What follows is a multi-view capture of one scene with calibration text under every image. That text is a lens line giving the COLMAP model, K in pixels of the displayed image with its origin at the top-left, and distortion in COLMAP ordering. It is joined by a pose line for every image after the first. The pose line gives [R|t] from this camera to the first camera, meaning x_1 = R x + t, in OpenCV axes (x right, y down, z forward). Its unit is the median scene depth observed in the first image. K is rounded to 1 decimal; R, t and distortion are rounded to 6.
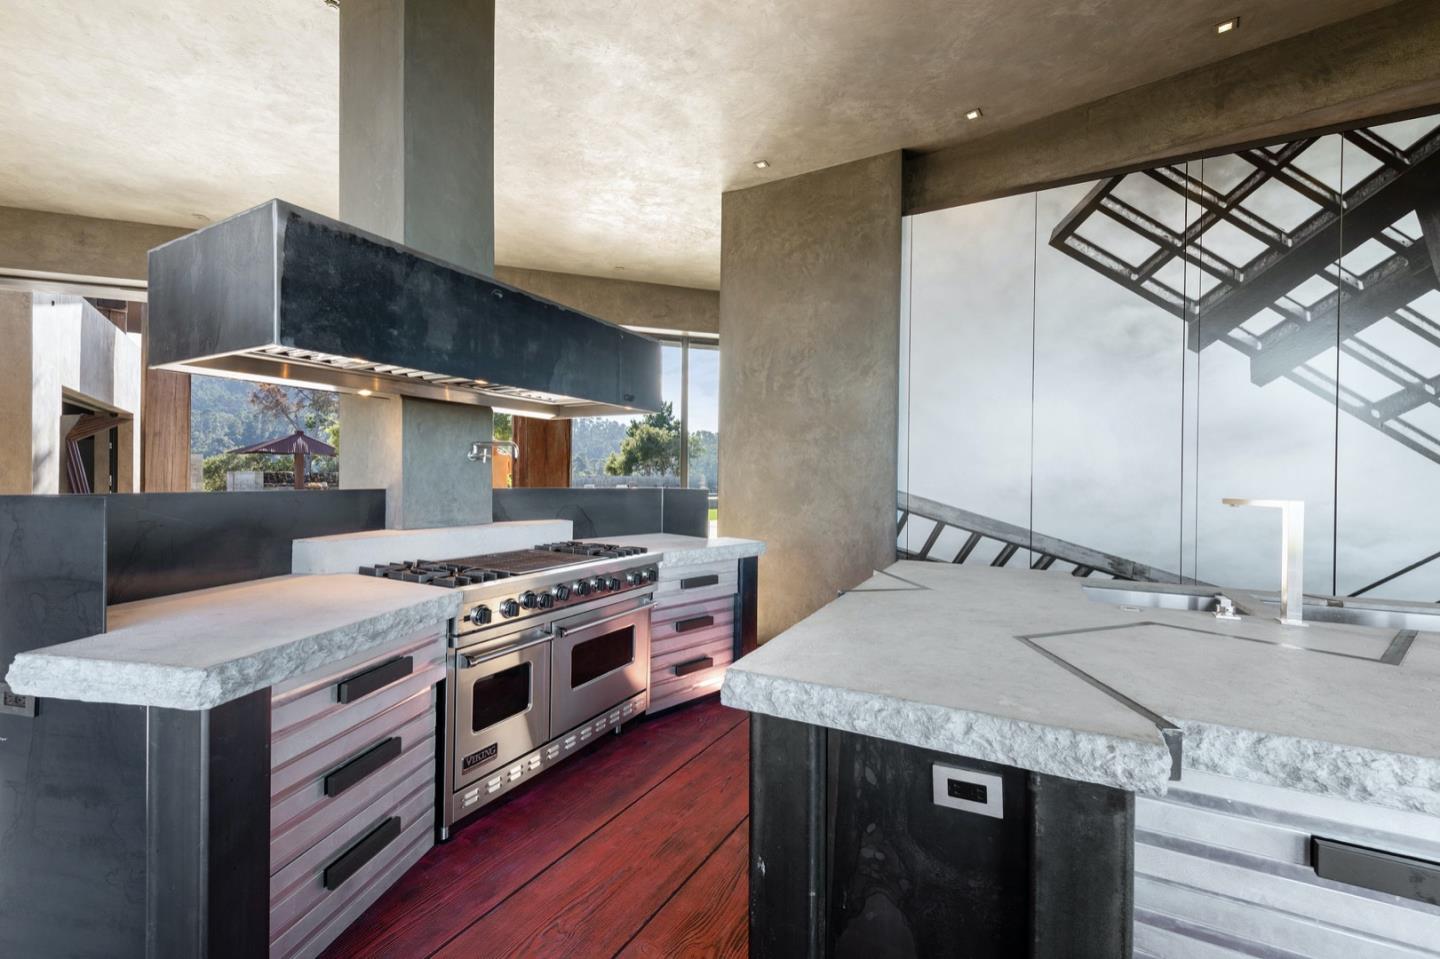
lens RADIAL K [[584.4, 0, 720.0], [0, 584.4, 479.5], [0, 0, 1]] dist [0.007961, -0.000828]
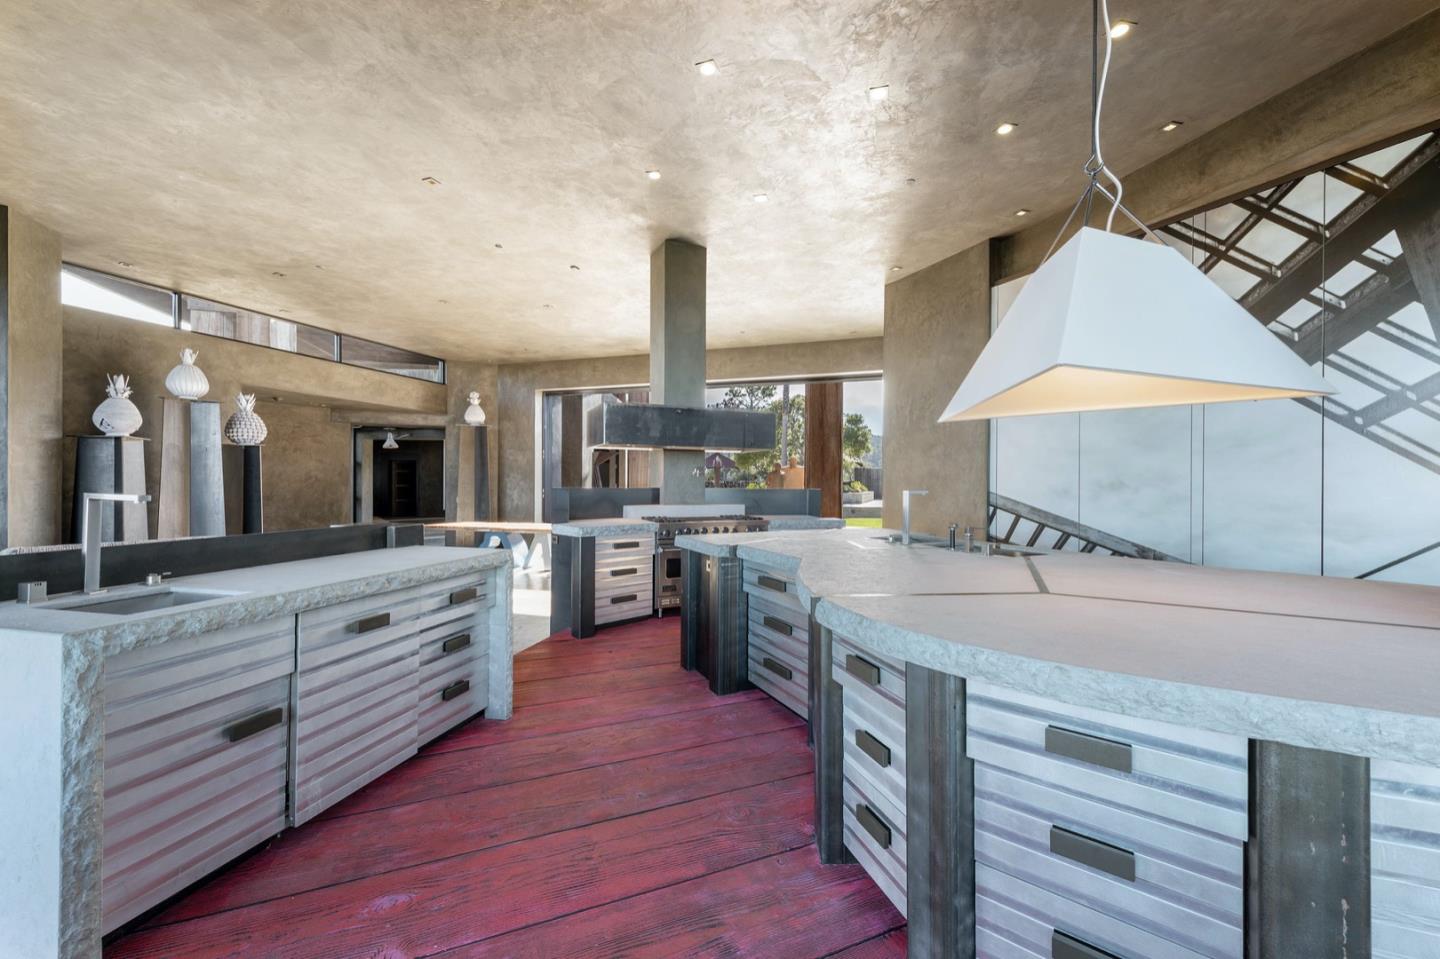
lens RADIAL K [[584.4, 0, 720.0], [0, 584.4, 479.5], [0, 0, 1]] dist [0.007961, -0.000828]
pose [[0.794366, -0.009123, -0.607371, 0.795625], [0.001773, 0.999918, -0.012700, 0.009112], [0.607437, 0.009011, 0.794317, -0.558077]]
